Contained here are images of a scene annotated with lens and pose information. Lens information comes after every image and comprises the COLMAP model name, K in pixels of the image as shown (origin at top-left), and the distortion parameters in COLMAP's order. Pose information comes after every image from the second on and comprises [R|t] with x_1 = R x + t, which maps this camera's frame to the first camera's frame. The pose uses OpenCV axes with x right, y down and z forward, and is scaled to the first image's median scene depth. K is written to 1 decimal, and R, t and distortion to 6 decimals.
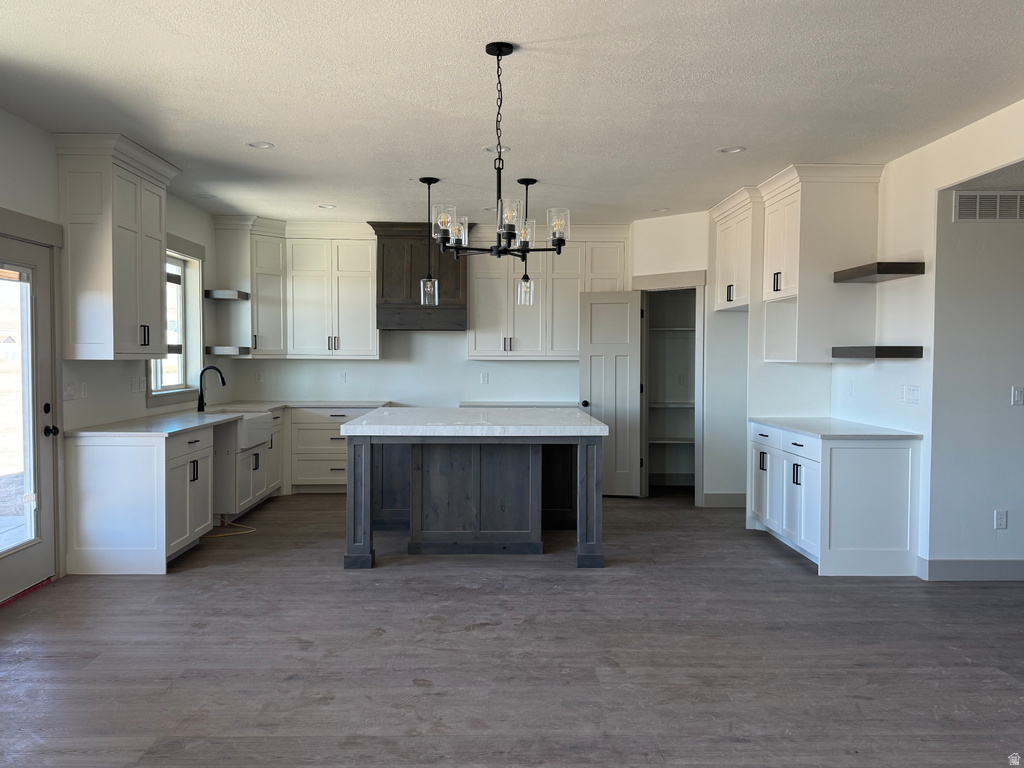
lens RADIAL K [[858.7, 0, 512.0], [0, 858.7, 384.0], [0, 0, 1]] dist [0.162314, -0.265873]
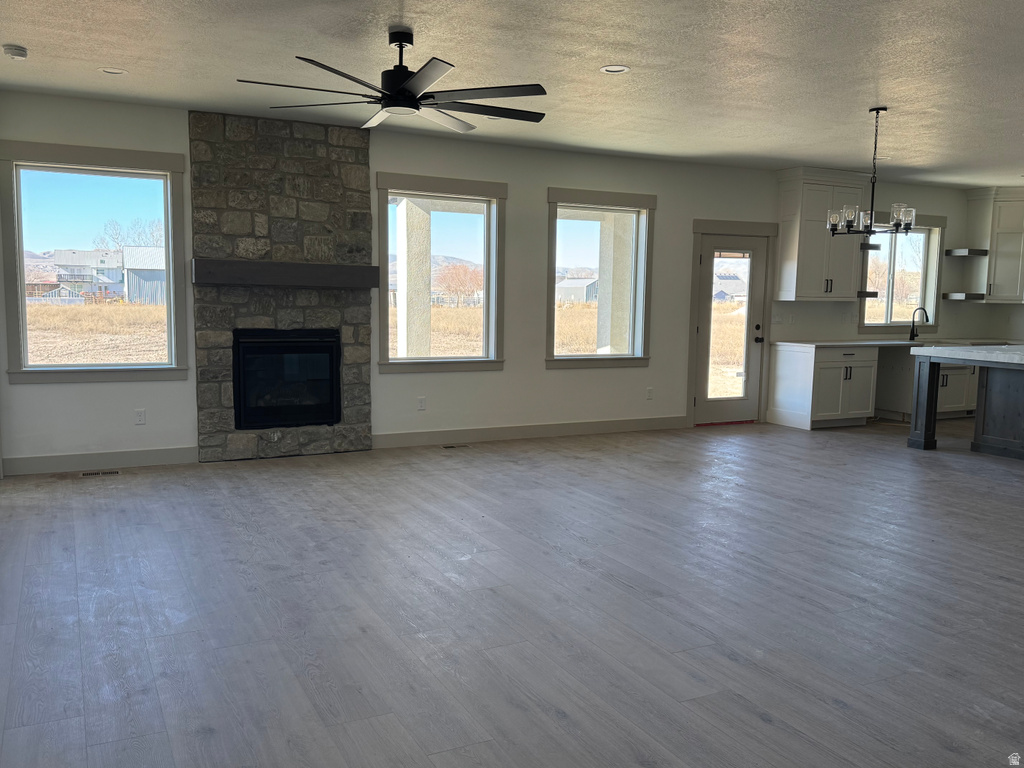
lens RADIAL K [[858.7, 0, 512.0], [0, 858.7, 384.0], [0, 0, 1]] dist [0.162314, -0.265873]
pose [[0.432660, 0.094827, -0.896556, 0.572400], [-0.043206, 0.995491, 0.084441, 0.009321], [0.900521, 0.002202, 0.434806, -0.159762]]
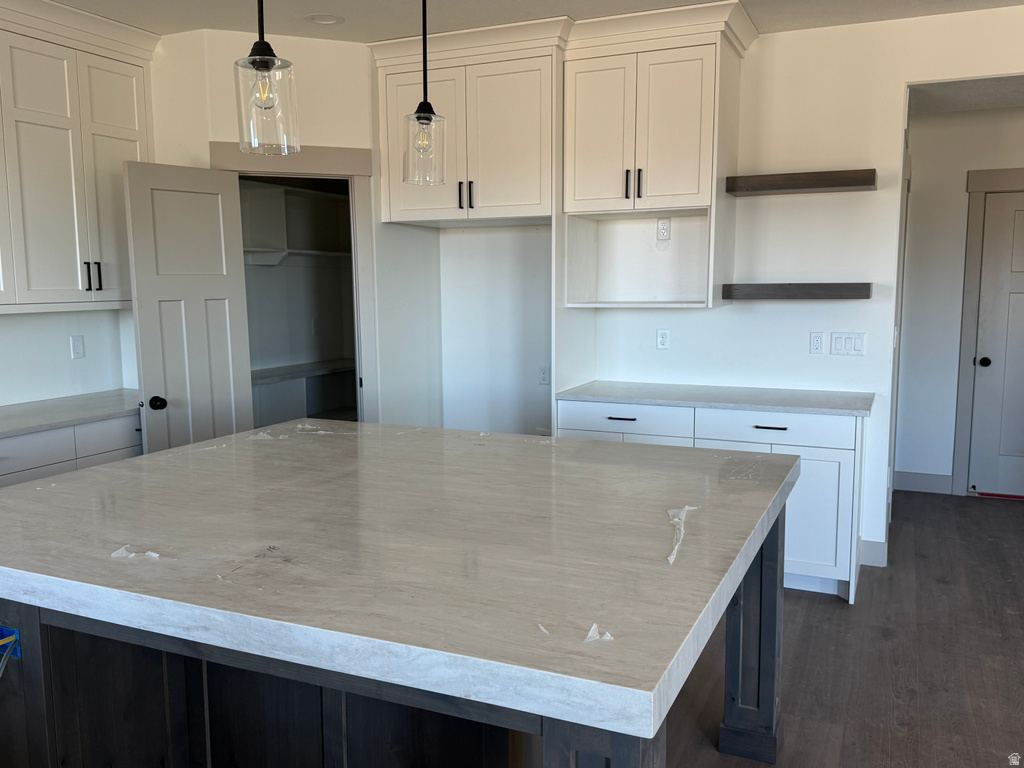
lens RADIAL K [[858.7, 0, 512.0], [0, 858.7, 384.0], [0, 0, 1]] dist [0.162314, -0.265873]
pose [[0.439115, -0.116744, 0.890813, -0.272015], [0.036281, 0.993017, 0.112253, -0.036480], [-0.897698, -0.016972, 0.440285, 0.644190]]
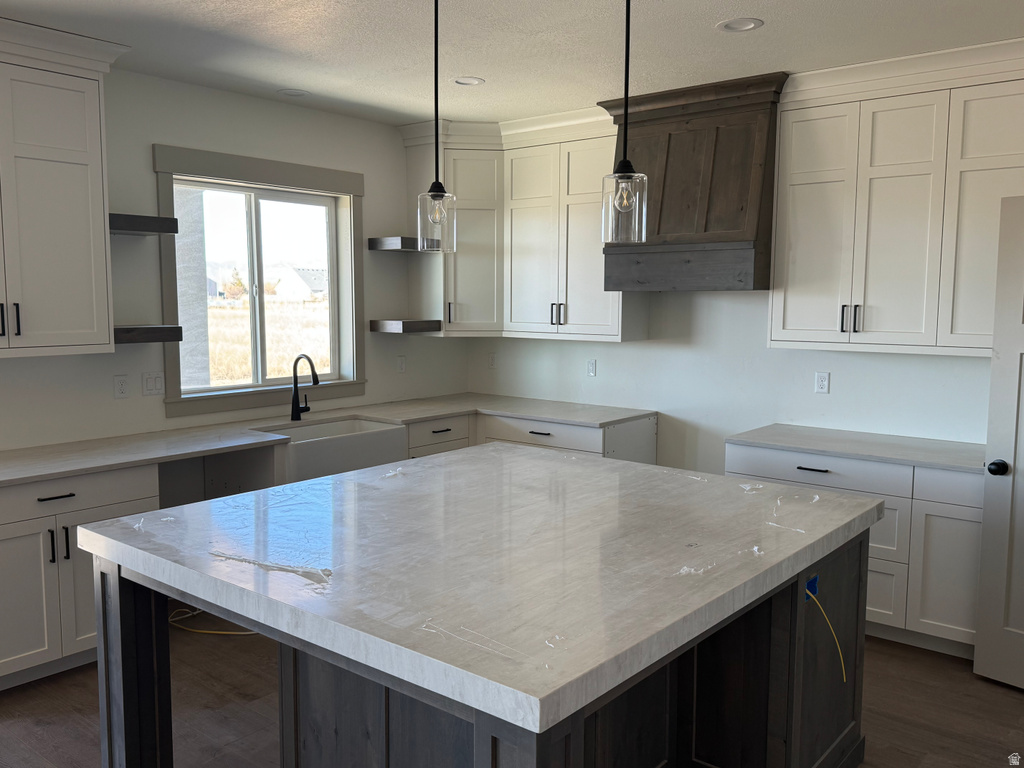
lens RADIAL K [[858.7, 0, 512.0], [0, 858.7, 384.0], [0, 0, 1]] dist [0.162314, -0.265873]
pose [[0.754459, 0.065335, -0.653087, 0.192128], [-0.020779, 0.996912, 0.075727, -0.047196], [0.656018, -0.043563, 0.753487, 0.555533]]
